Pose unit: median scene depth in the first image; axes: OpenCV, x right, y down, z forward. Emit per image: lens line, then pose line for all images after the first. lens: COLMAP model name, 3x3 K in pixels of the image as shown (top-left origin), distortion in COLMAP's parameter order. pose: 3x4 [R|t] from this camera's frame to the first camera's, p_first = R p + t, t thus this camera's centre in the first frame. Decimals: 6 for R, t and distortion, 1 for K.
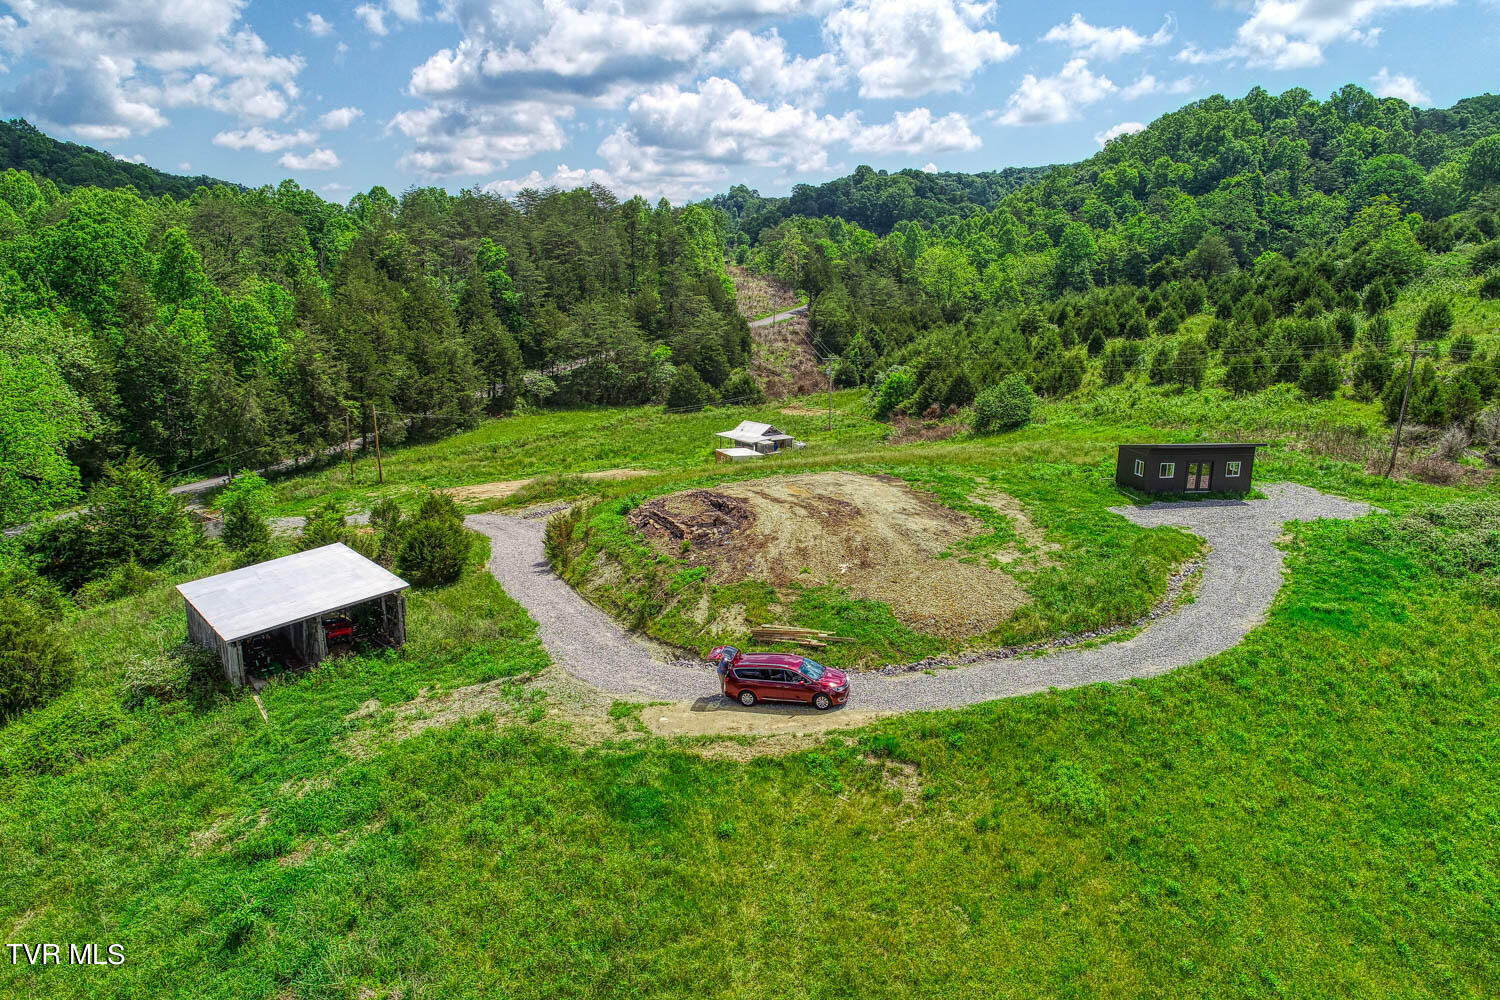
lens RADIAL K [[1012.3, 0, 751.5], [0, 1012.3, 507.8], [0, 0, 1]] dist [-0.005389, 0.006431]
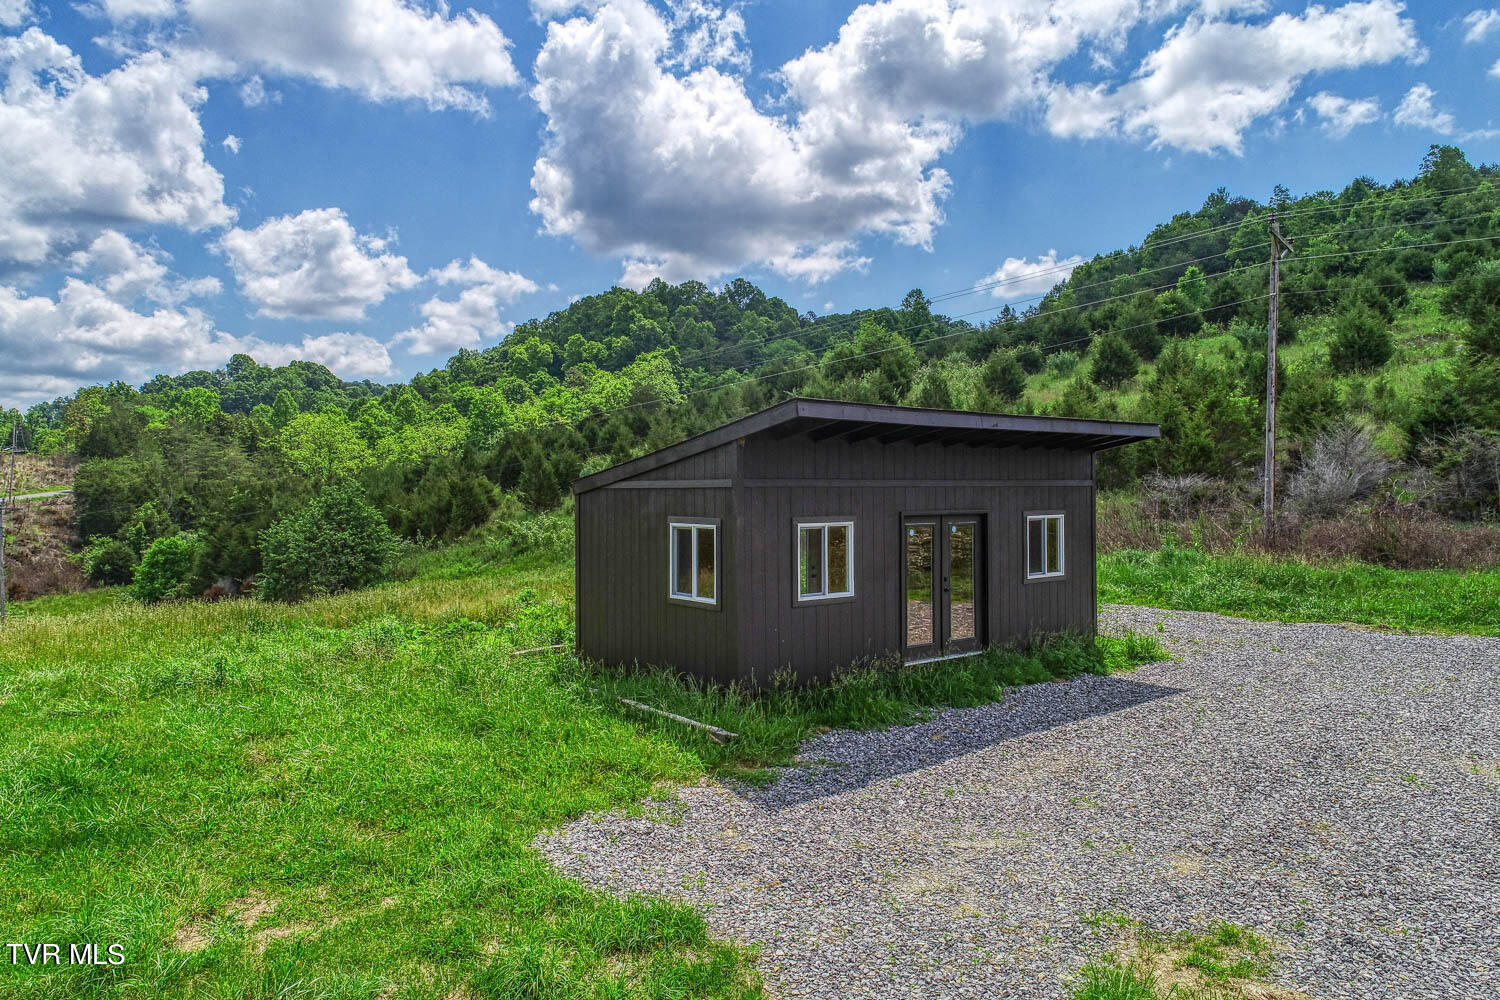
lens RADIAL K [[1012.3, 0, 751.5], [0, 1012.3, 507.8], [0, 0, 1]] dist [-0.005389, 0.006431]
pose [[0.856435, -0.023489, 0.515720, 0.074507], [0.135484, 0.974176, -0.180623, -0.003462], [-0.498160, 0.224563, 0.837501, 0.210199]]
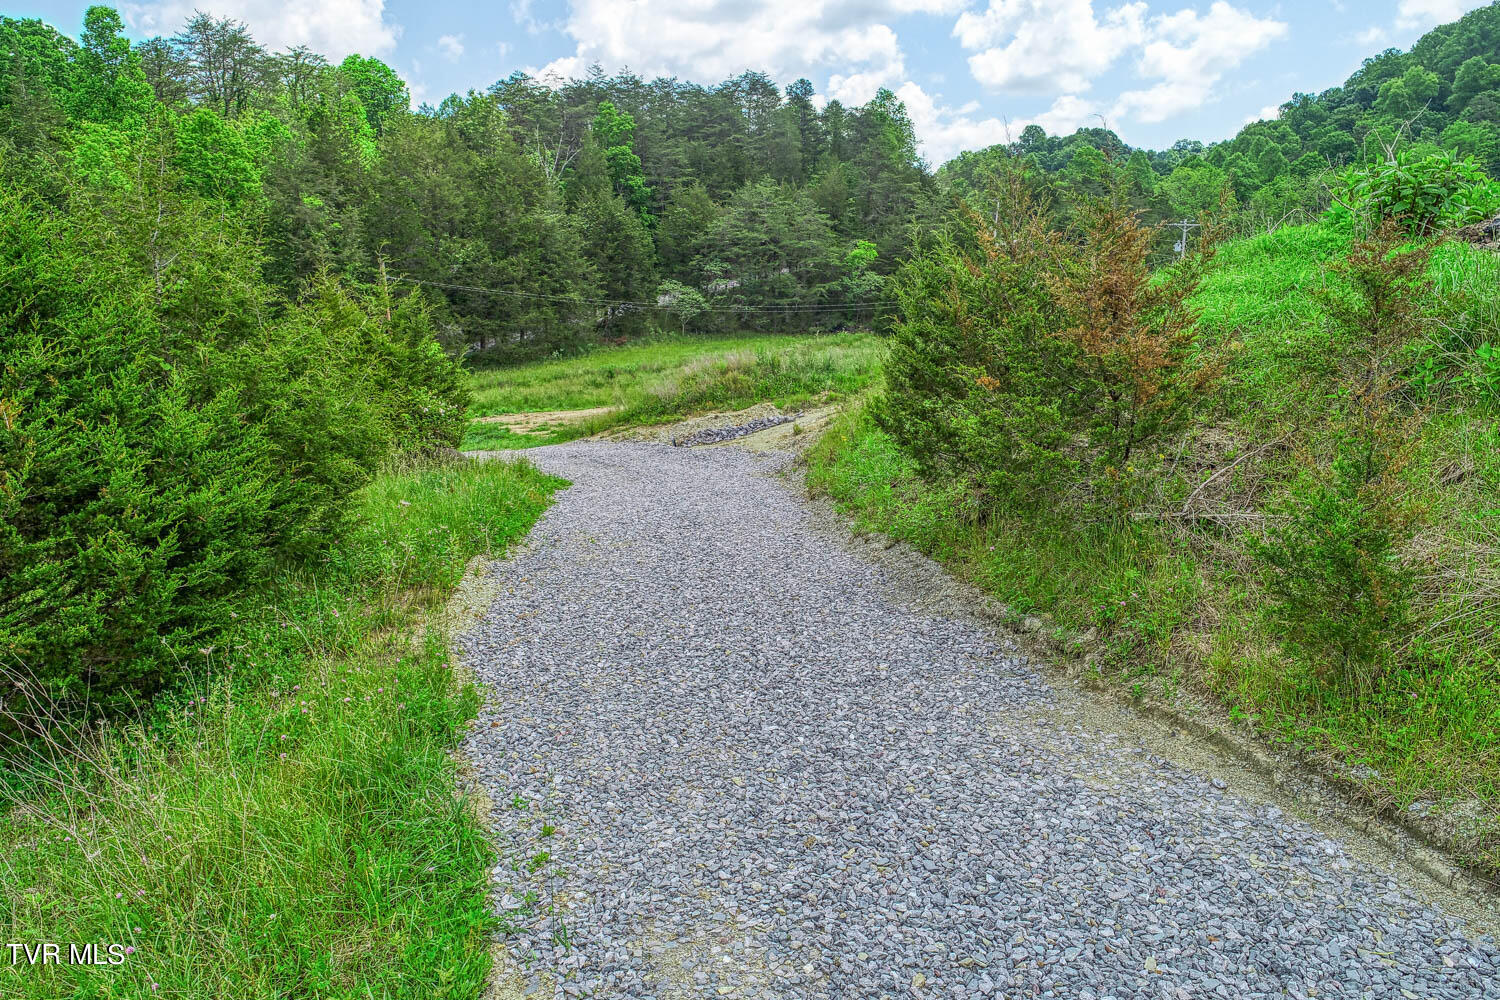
lens RADIAL K [[1002.6, 0, 750.0], [0, 1002.6, 500.0], [0, 0, 1]] dist [0.000462, 0.001528]
pose [[0.992738, 0.010317, -0.119851, -0.051358], [-0.012398, 0.999785, -0.016631, 0.011355], [0.119654, 0.017996, 0.992653, 0.215680]]
